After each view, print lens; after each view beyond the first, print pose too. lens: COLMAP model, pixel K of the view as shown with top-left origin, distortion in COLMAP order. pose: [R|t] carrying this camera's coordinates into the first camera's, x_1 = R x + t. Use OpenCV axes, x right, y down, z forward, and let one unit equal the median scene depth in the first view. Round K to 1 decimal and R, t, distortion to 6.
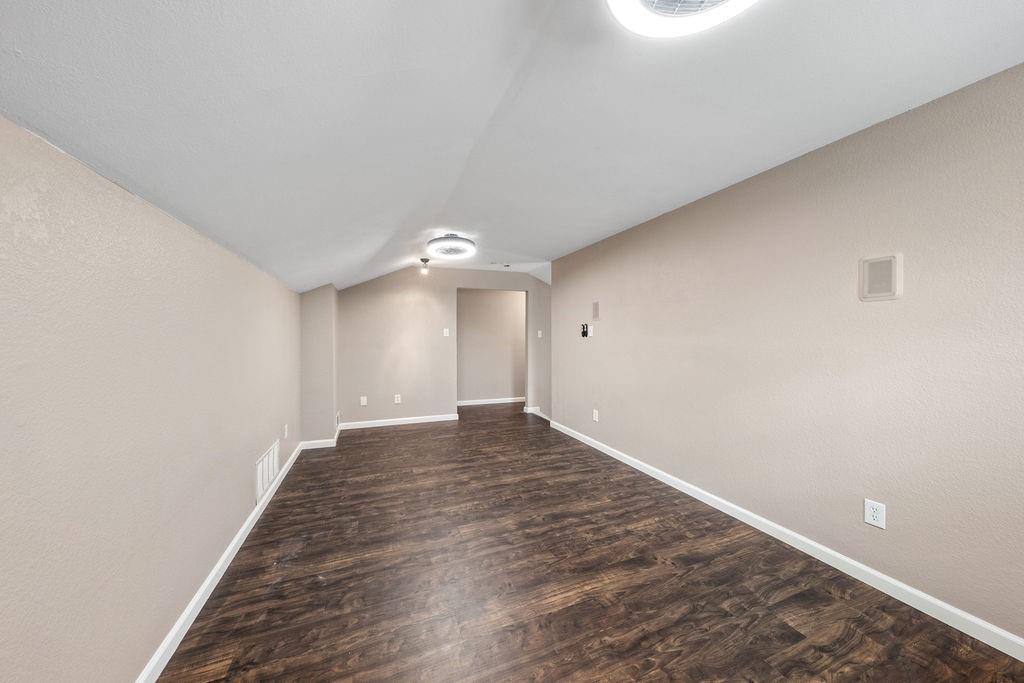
lens RADIAL K [[348.9, 0, 516.2], [0, 348.9, 338.9], [0, 0, 1]] dist [-0.002502, 0.000152]
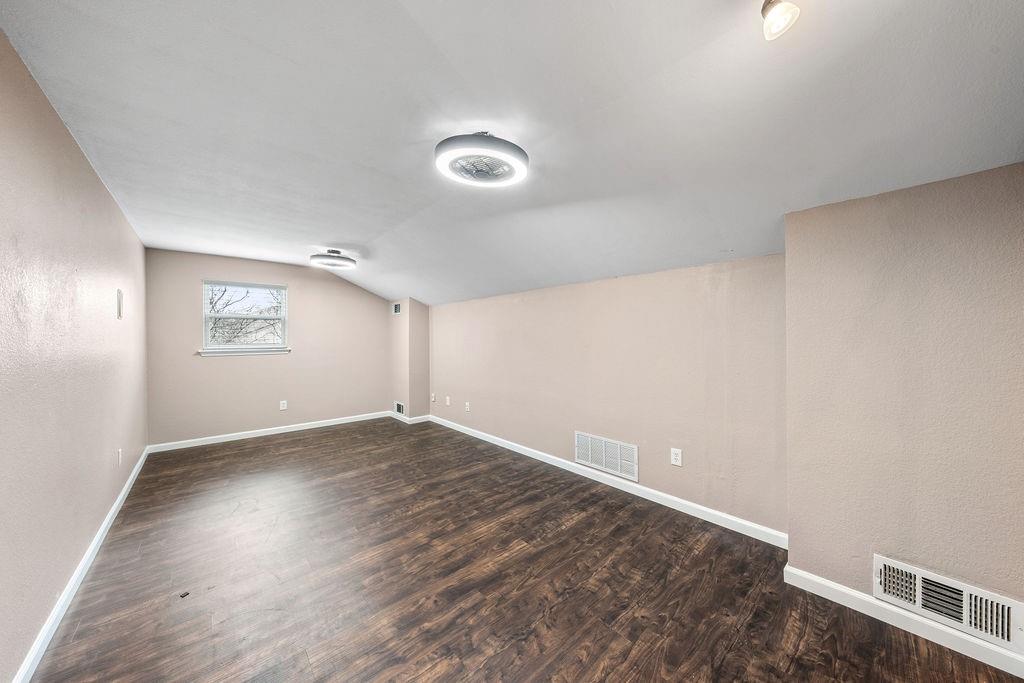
lens RADIAL K [[348.9, 0, 511.0], [0, 348.9, 338.5], [0, 0, 1]] dist [-0.002502, 0.000152]
pose [[-0.946880, 0.012460, -0.321346, -0.074940], [0.008581, 0.999872, 0.013485, -0.015600], [0.321473, 0.010011, -0.946866, 1.920080]]
